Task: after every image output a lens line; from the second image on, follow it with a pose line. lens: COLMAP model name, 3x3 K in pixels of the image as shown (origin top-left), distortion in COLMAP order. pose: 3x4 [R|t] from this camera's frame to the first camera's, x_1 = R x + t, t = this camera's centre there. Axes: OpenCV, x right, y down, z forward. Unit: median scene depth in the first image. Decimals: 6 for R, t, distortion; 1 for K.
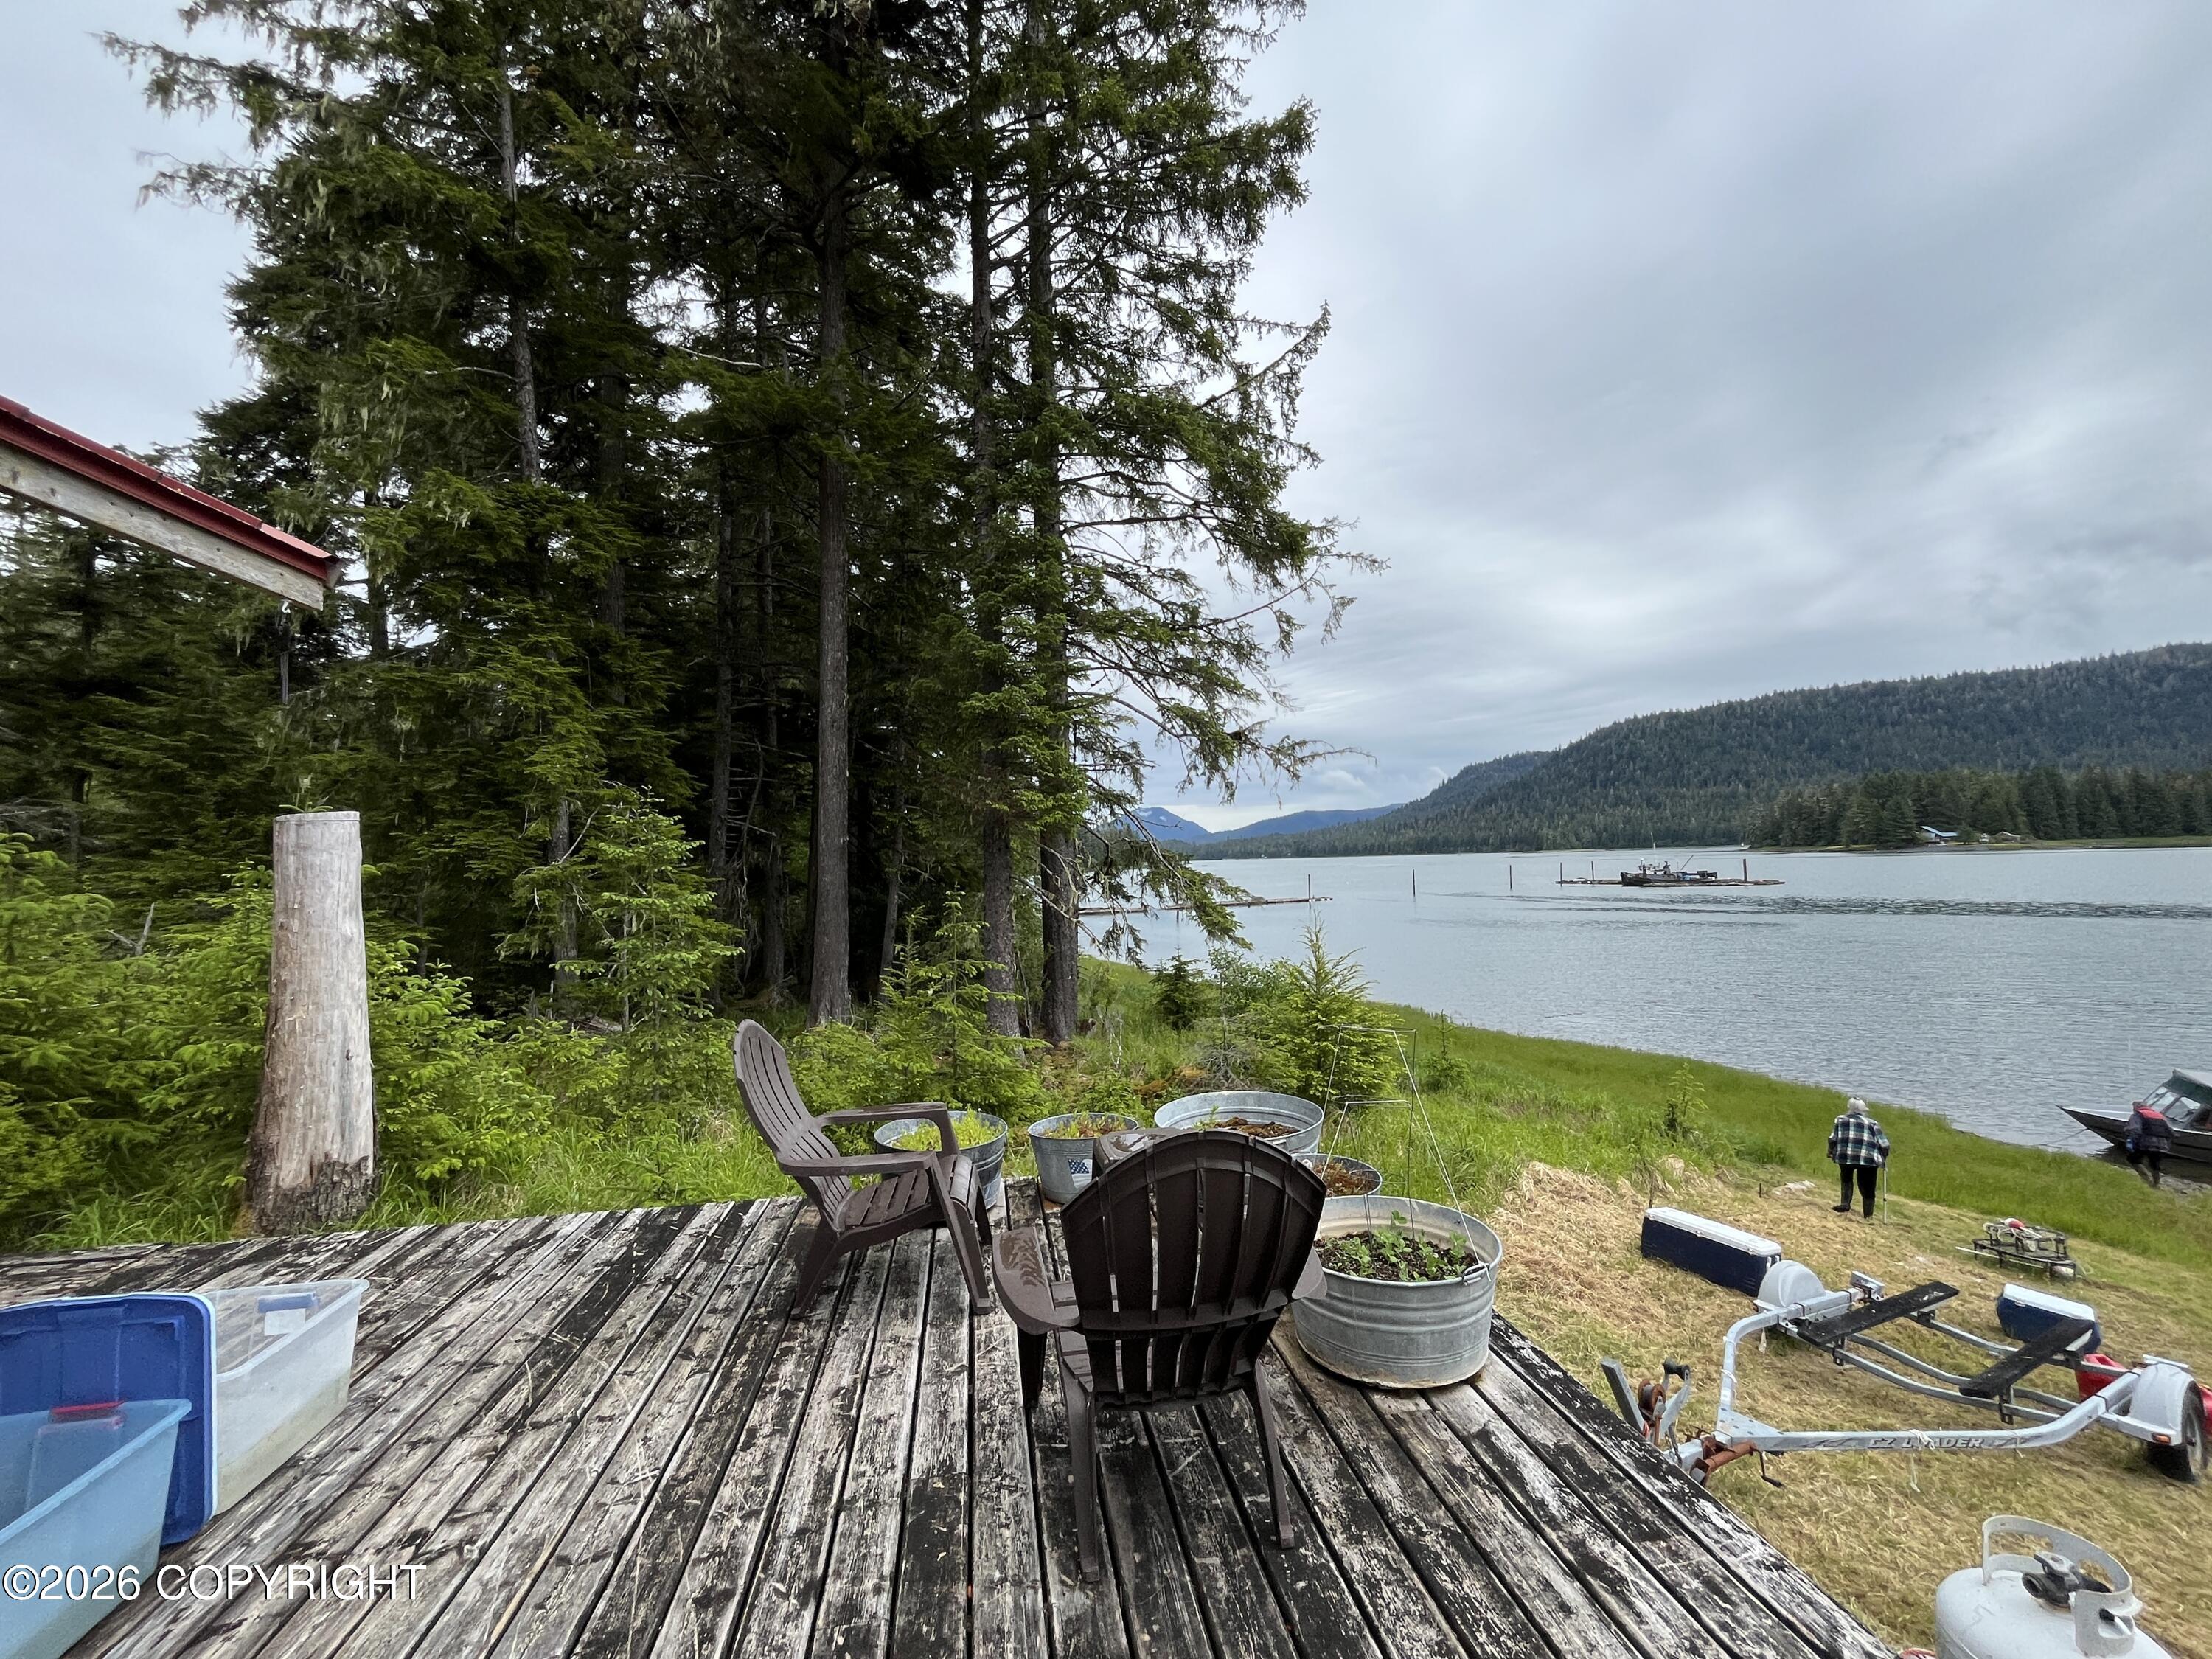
lens RADIAL K [[888.6, 0, 1106.0], [0, 888.6, 829.5], [0, 0, 1]] dist [0.000947, -0.000173]
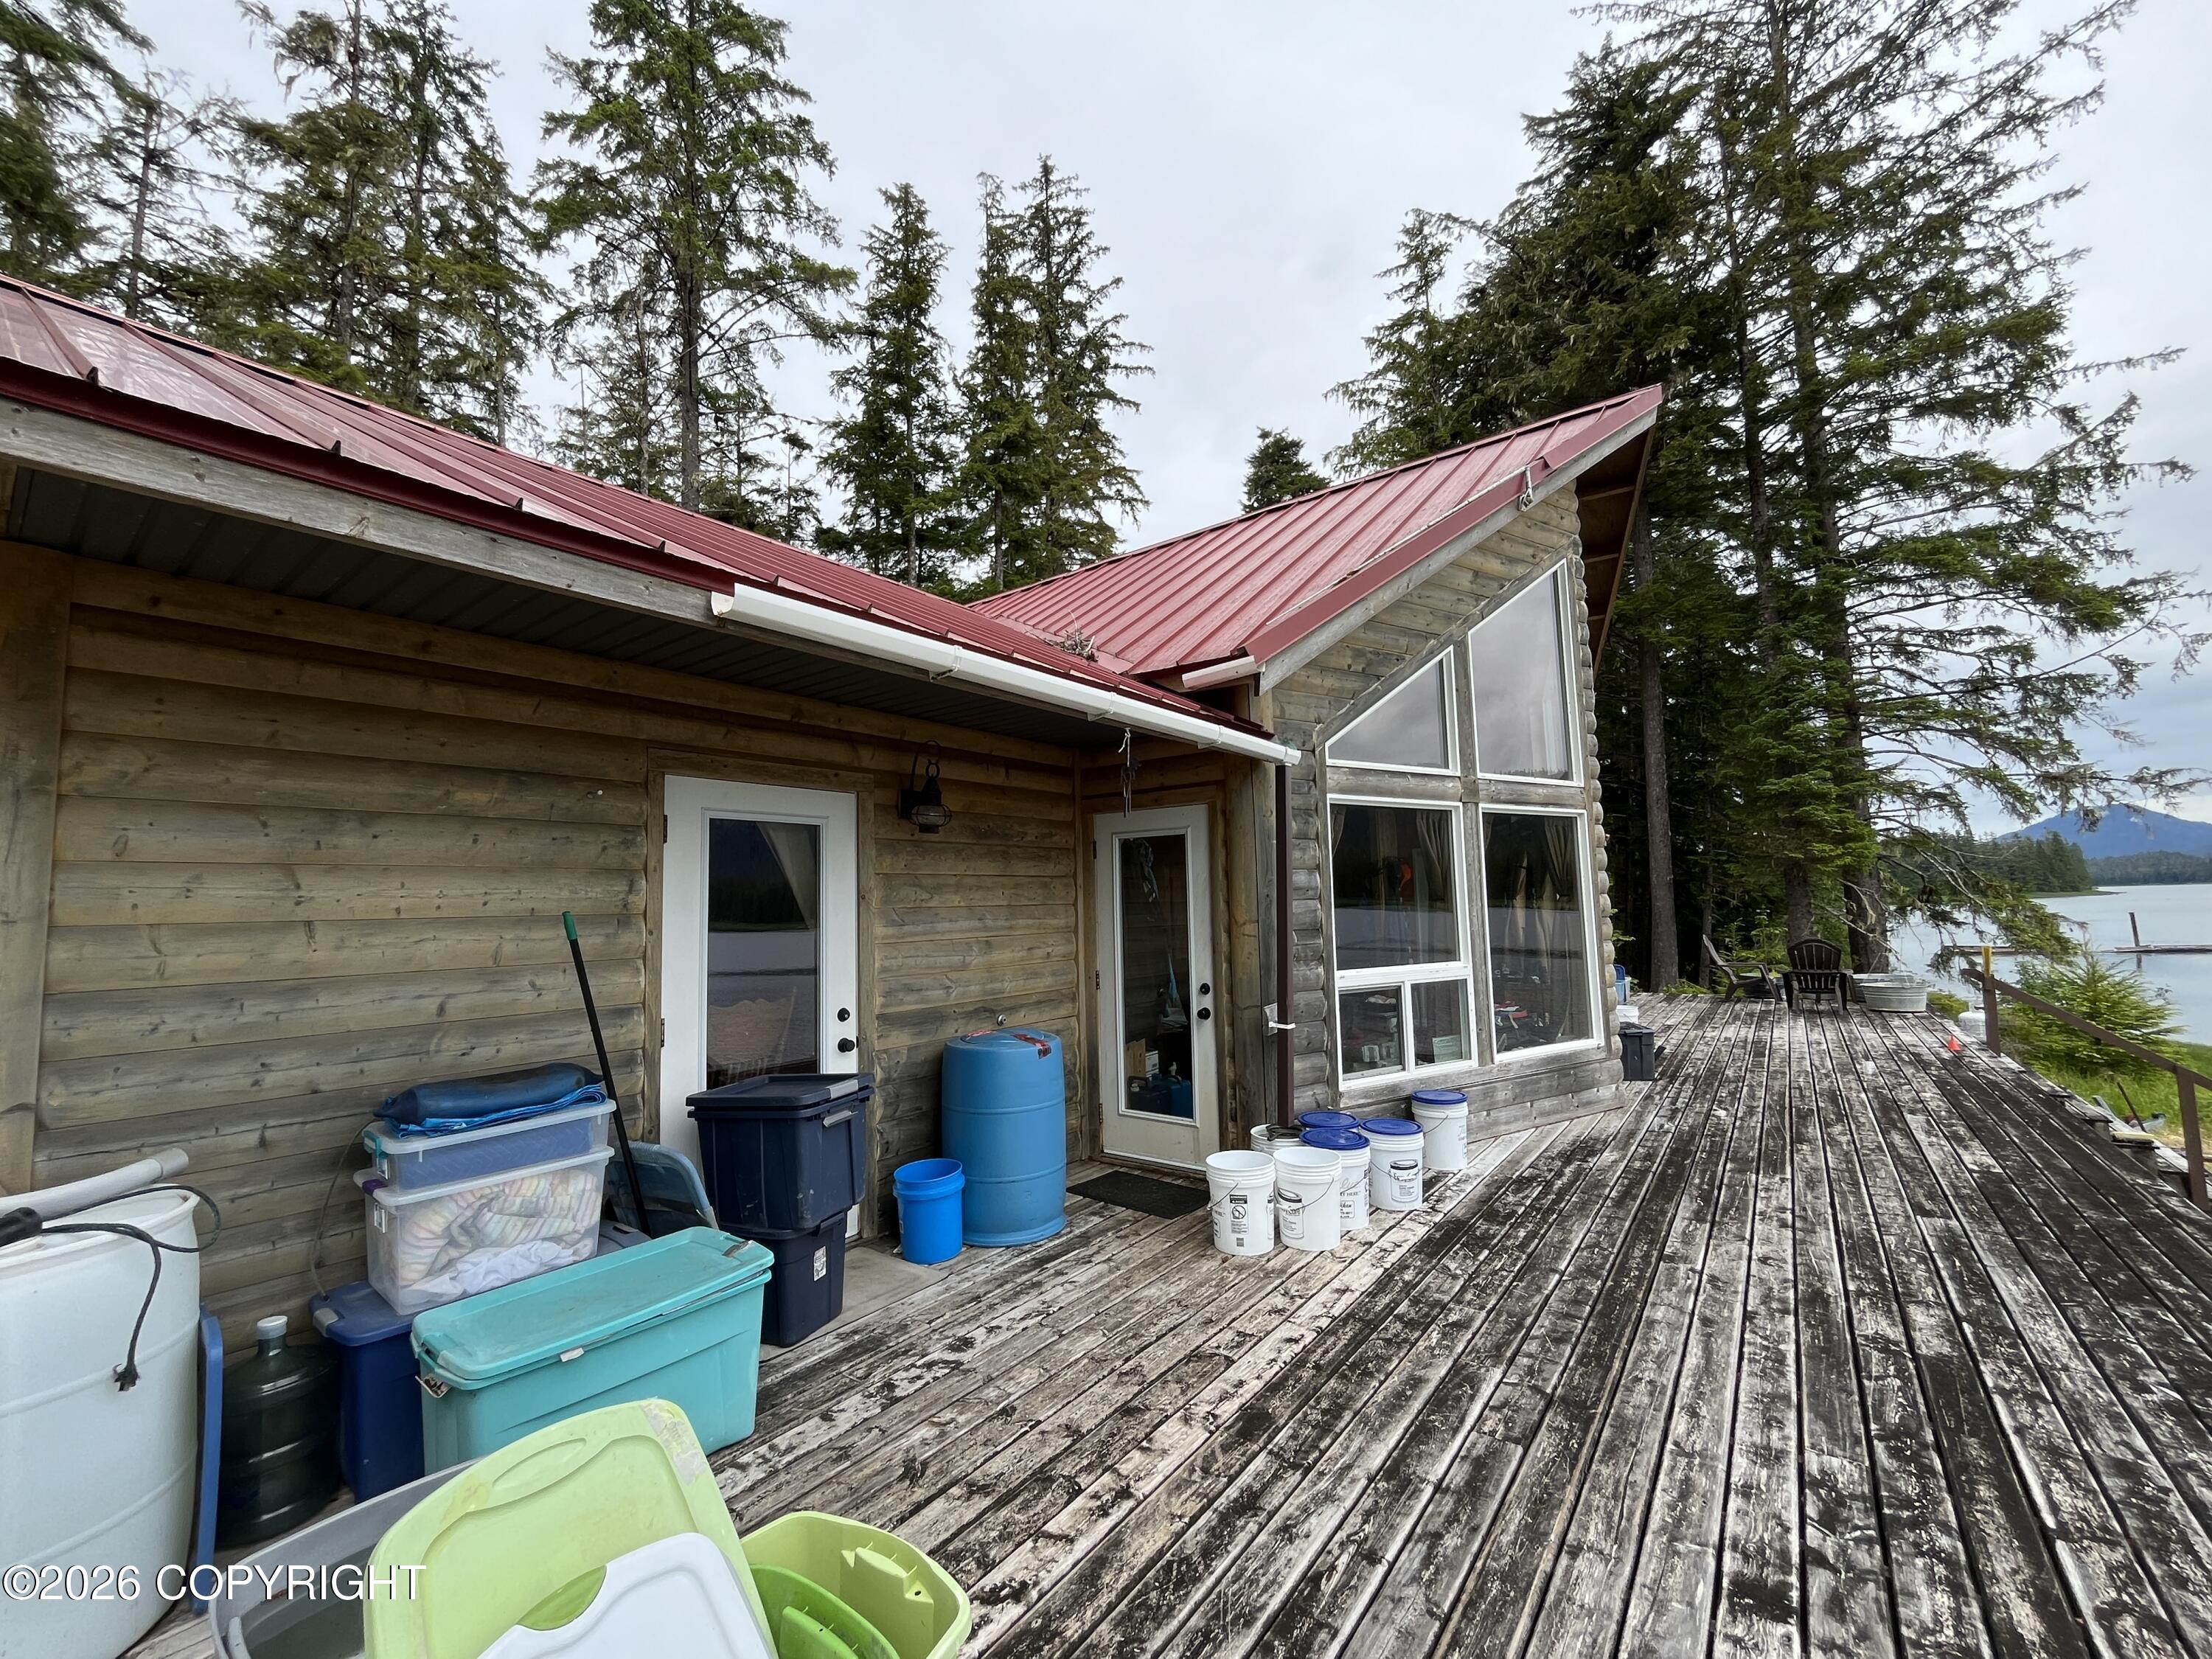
lens RADIAL K [[899.1, 0, 1106.0], [0, 899.1, 829.5], [0, 0, 1]] dist [0.002442, -0.000887]
pose [[0.702106, -0.058741, -0.709645, 0.060779], [0.034140, 0.998222, -0.048851, -0.014945], [0.711254, 0.010071, 0.702863, -0.379081]]
